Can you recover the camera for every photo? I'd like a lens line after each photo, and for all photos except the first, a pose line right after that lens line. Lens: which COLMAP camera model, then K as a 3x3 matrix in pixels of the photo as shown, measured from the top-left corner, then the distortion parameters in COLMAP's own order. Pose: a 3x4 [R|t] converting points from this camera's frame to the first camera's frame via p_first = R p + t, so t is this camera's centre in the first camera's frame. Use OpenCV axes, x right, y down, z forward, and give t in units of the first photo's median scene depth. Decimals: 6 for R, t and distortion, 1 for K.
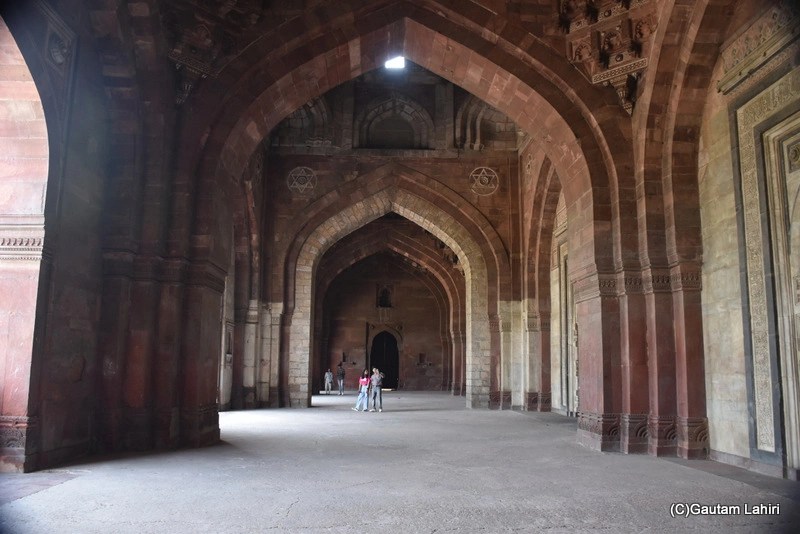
lens RADIAL K [[630.8, 0, 400.0], [0, 630.8, 280.8], [0, 0, 1]] dist [-0.157923, 0.110812]
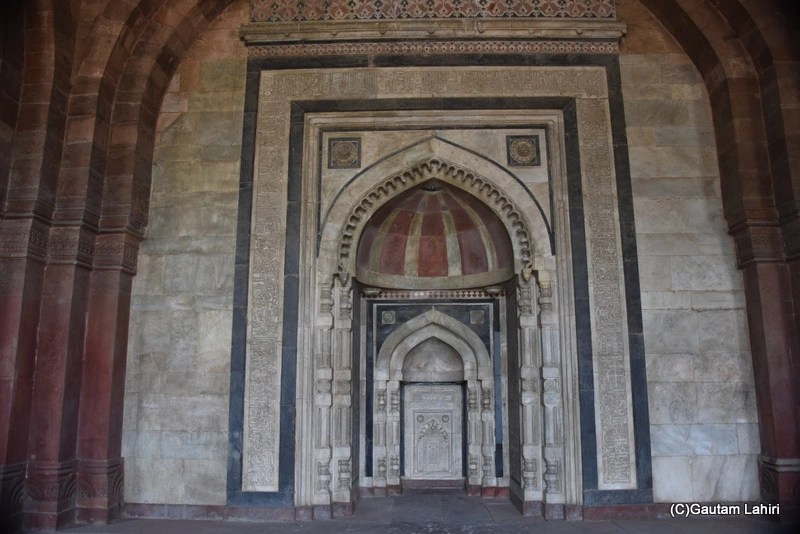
lens RADIAL K [[630.8, 0, 400.0], [0, 630.8, 280.8], [0, 0, 1]] dist [-0.157923, 0.110812]
pose [[0.071919, 0.168846, 0.983015, -0.207925], [-0.136549, 0.977954, -0.157986, 0.105466], [-0.988019, -0.122868, 0.093389, 0.718594]]
